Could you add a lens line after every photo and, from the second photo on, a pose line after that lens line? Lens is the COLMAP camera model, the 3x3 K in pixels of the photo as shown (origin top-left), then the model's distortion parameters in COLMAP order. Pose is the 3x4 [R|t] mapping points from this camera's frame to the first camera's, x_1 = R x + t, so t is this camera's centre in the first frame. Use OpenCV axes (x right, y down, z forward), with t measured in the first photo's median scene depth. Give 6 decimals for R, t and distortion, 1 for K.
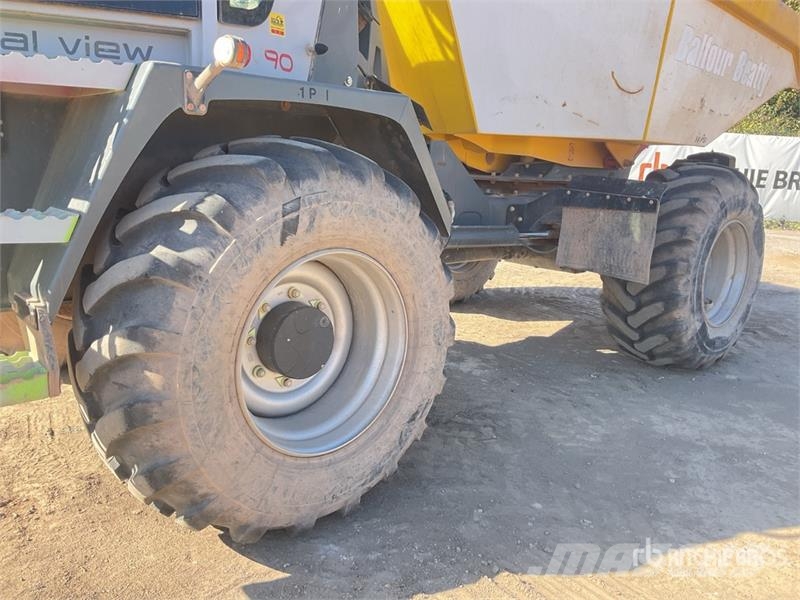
lens RADIAL K [[657.4, 0, 400.0], [0, 657.4, 300.0], [0, 0, 1]] dist [0.128836, -0.262870]
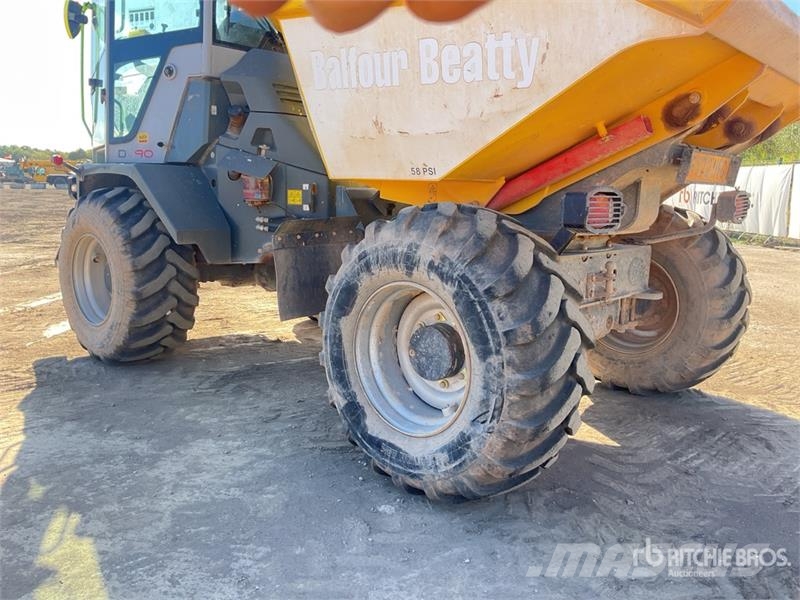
lens RADIAL K [[657.4, 0, 400.0], [0, 657.4, 300.0], [0, 0, 1]] dist [0.128836, -0.262870]
pose [[0.103450, 0.127862, -0.986382, 1.305822], [-0.228070, 0.968329, 0.101602, -0.187775], [0.968133, 0.214454, 0.129336, 1.001536]]
